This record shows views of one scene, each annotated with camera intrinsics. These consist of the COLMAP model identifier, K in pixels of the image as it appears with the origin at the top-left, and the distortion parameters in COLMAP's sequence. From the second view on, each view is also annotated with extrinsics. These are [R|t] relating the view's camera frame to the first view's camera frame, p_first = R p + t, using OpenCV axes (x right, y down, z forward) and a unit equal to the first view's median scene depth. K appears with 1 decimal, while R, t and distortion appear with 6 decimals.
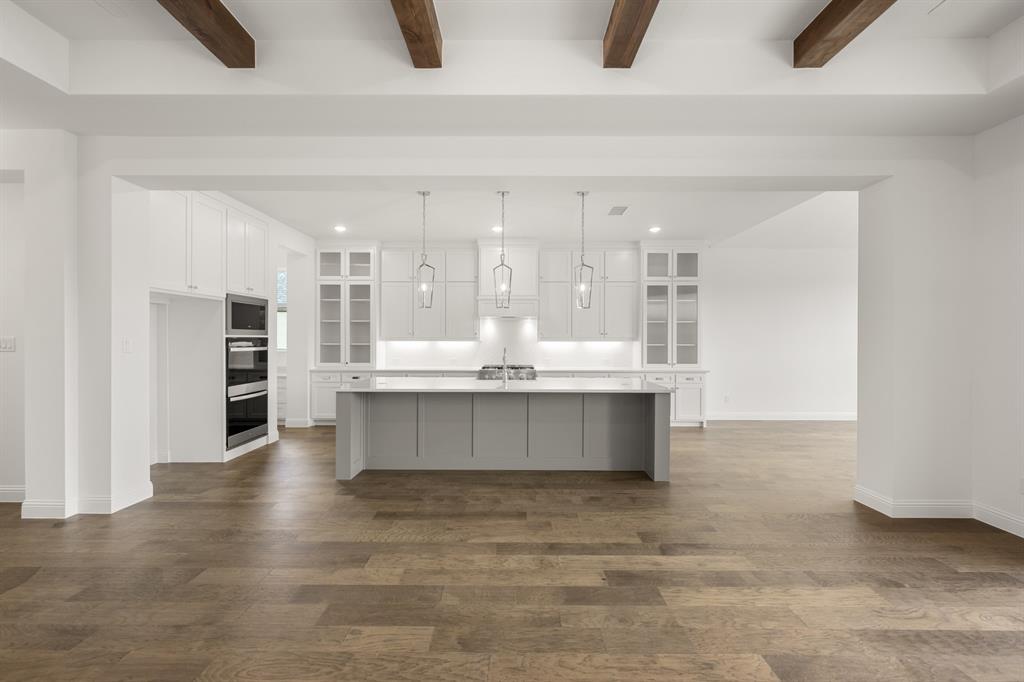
lens RADIAL K [[402.8, 0, 513.2], [0, 402.8, 338.5], [0, 0, 1]] dist [-0.000337, 0.000239]
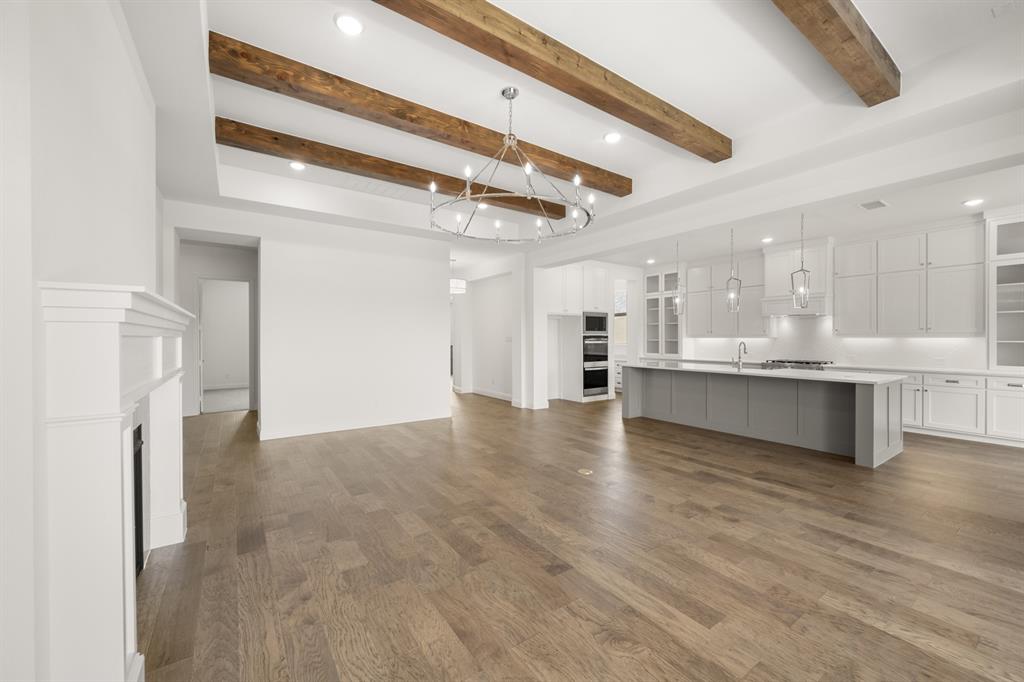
lens RADIAL K [[402.8, 0, 512.9], [0, 402.8, 339.9], [0, 0, 1]] dist [-0.000337, 0.000239]
pose [[0.574896, 0.000426, -0.818226, 0.601327], [0.002559, 0.999994, 0.002318, 0.011741], [0.818222, -0.003427, 0.574892, -0.320309]]
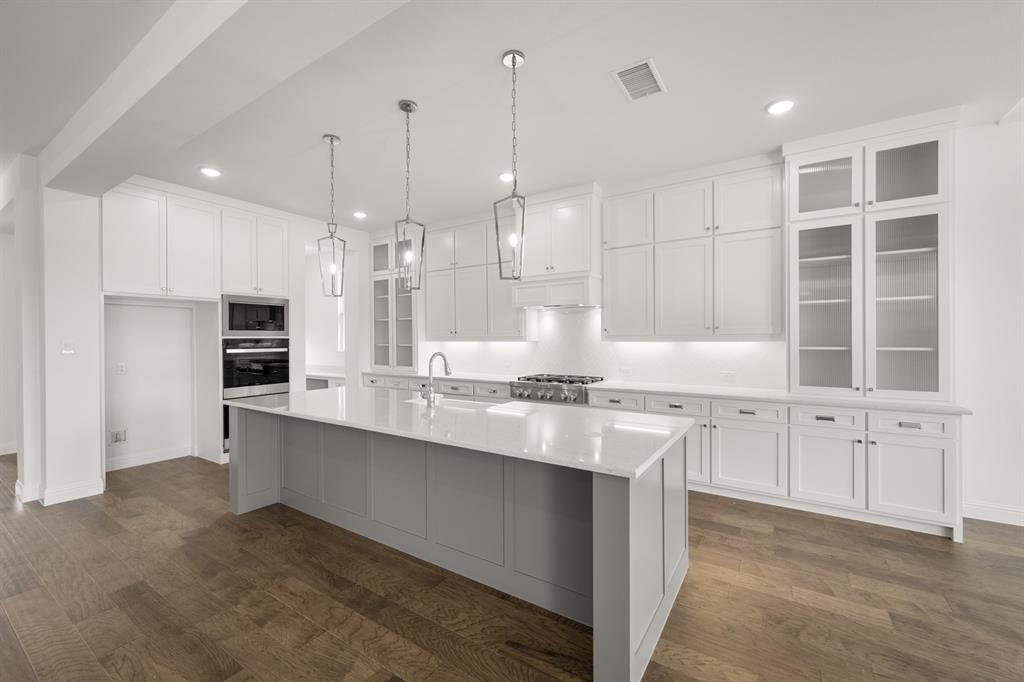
lens RADIAL K [[416.6, 0, 514.4], [0, 416.6, 340.0], [0, 0, 1]] dist [0.000163, -0.000388]
pose [[0.842070, -0.003574, -0.539356, 0.434456], [0.006966, 0.999967, 0.004248, 0.001094], [0.539323, -0.007335, 0.842067, 0.510904]]
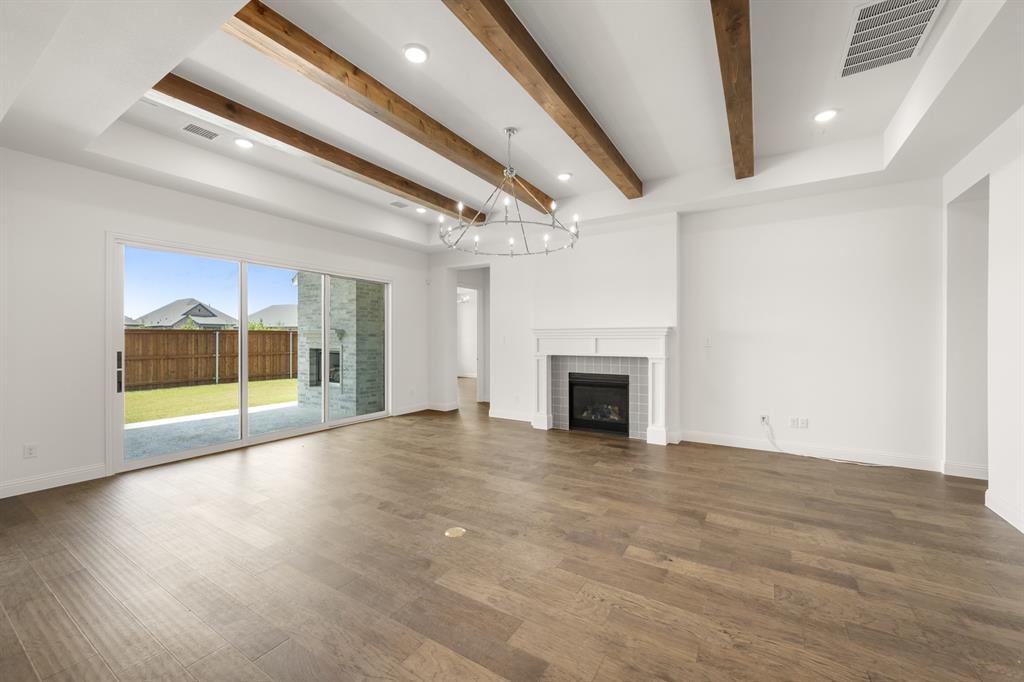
lens RADIAL K [[402.8, 0, 511.0], [0, 402.8, 341.7], [0, 0, 1]] dist [-0.000337, 0.000239]
pose [[-0.849955, -0.003899, 0.526841, -0.416811], [0.001159, 0.999956, 0.009271, 0.007469], [-0.526855, 0.008491, -0.849913, 0.784302]]
